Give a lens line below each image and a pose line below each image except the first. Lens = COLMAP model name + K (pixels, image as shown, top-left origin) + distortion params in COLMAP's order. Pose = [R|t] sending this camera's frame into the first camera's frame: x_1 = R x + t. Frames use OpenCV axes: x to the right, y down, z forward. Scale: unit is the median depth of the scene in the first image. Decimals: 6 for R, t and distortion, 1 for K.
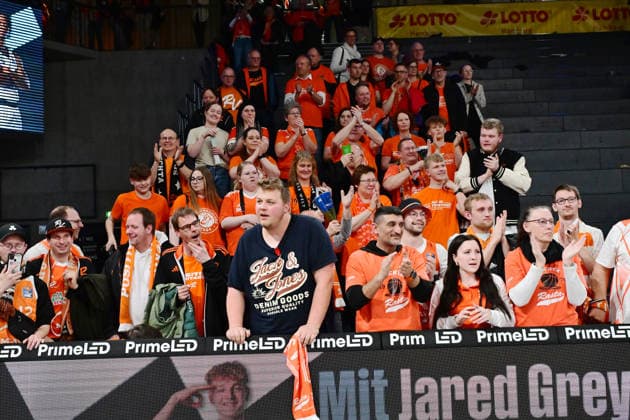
lens RADIAL K [[722.5, 0, 310.0], [0, 722.5, 219.3], [0, 0, 1]] dist [0.036552, 0.000000]
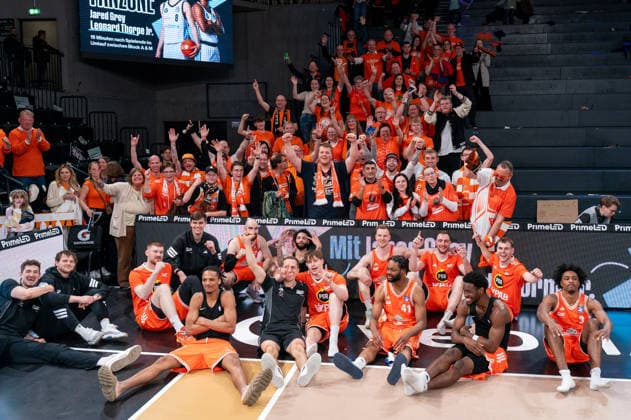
lens RADIAL K [[514.0, 0, 339.7], [0, 514.0, 195.0], [0, 0, 1]] dist [0.001582, 0.007597]
pose [[0.986599, 0.045165, -0.156790, 0.179588], [-0.019125, 0.986312, 0.163778, -0.108538], [0.162041, -0.158584, 0.973958, -0.323951]]
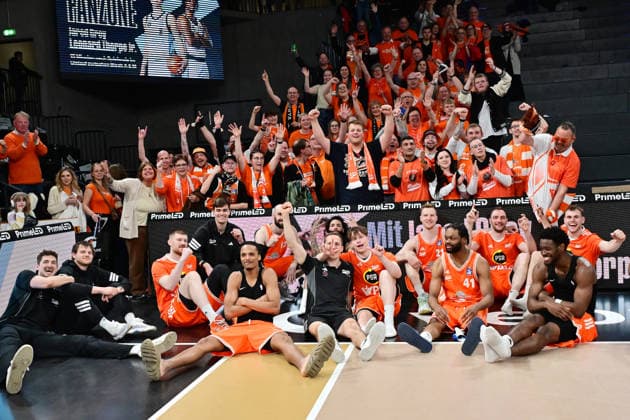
lens RADIAL K [[574.3, 0, 317.4], [0, 574.3, 216.7], [0, 0, 1]] dist [0.007131, 0.000000]
pose [[0.980535, -0.004483, -0.196291, 0.118955], [0.032371, 0.989749, 0.139099, -0.016737], [0.193656, -0.142745, 0.970629, -0.345881]]
